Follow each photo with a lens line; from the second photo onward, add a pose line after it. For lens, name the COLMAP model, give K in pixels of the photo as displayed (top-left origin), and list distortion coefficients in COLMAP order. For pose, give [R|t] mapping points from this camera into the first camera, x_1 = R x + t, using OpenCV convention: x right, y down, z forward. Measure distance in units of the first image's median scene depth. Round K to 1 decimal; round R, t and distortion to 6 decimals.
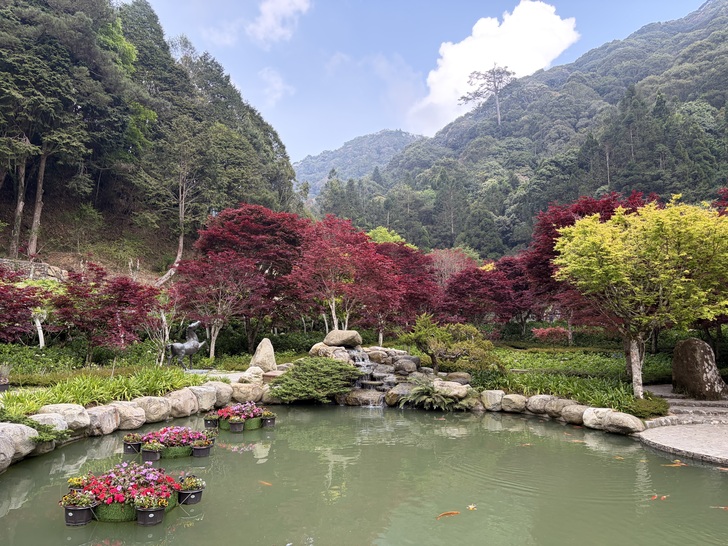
lens RADIAL K [[549.0, 0, 360.8], [0, 549.0, 269.8], [0, 0, 1]] dist [0.041878, -0.047525]
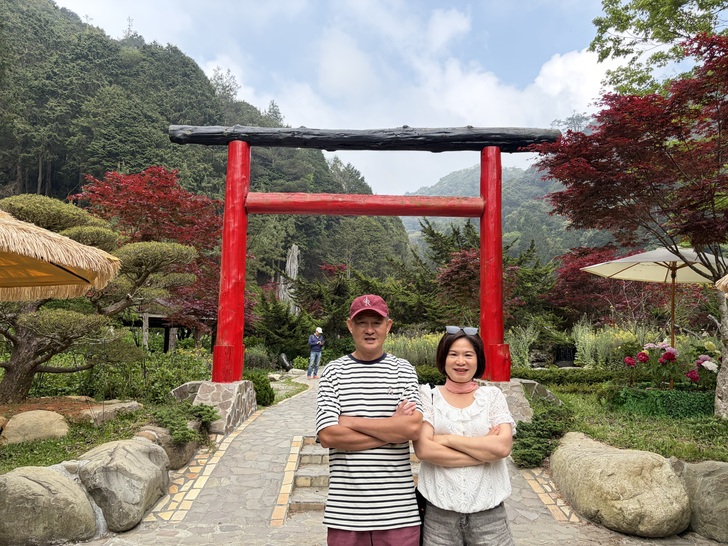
lens RADIAL K [[549.0, 0, 367.1], [0, 549.0, 274.5], [0, 0, 1]] dist [0.041878, -0.047525]
pose [[0.985256, -0.043197, -0.165546, 0.004668], [0.036258, 0.998342, -0.044712, -0.020062], [0.167203, 0.038051, 0.985188, -0.438215]]
